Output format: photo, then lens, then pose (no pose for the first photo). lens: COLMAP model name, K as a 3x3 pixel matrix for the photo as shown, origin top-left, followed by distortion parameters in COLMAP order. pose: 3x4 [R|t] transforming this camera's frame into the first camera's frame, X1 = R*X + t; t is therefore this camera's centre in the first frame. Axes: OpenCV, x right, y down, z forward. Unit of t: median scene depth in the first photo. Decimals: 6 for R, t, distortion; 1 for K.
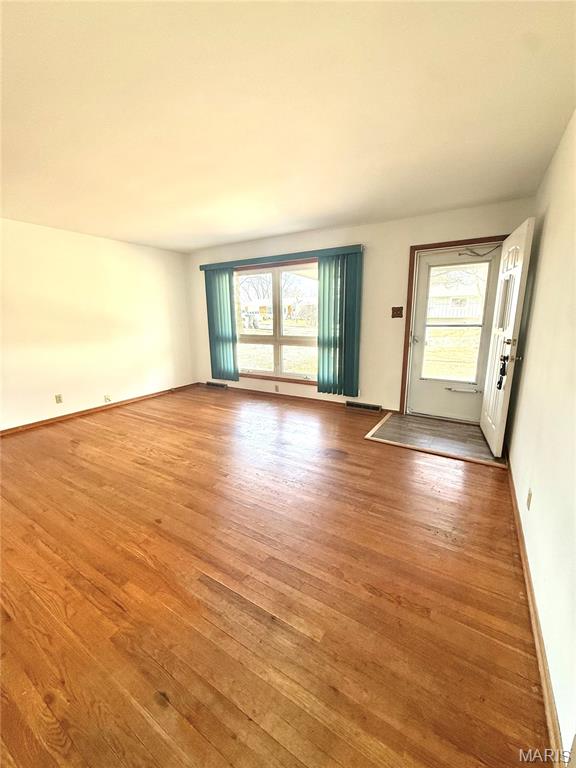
lens RADIAL K [[310.5, 0, 289.4], [0, 310.5, 383.9], [0, 0, 1]] dist [0.000616, 0.000115]
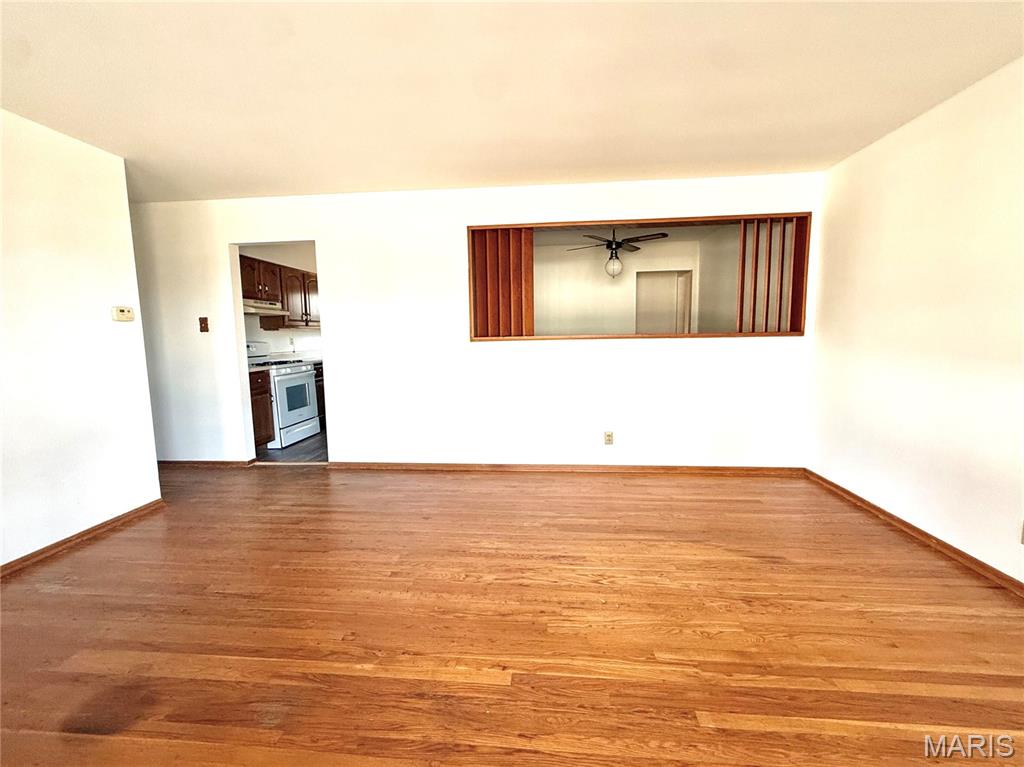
lens RADIAL K [[414.0, 0, 510.4], [0, 414.0, 381.1], [0, 0, 1]] dist [0.000616, 0.000115]
pose [[-0.888061, 0.084099, -0.451968, -0.066972], [-0.067927, 0.948331, 0.309926, -0.309636], [0.454680, 0.305934, -0.836463, 1.559955]]
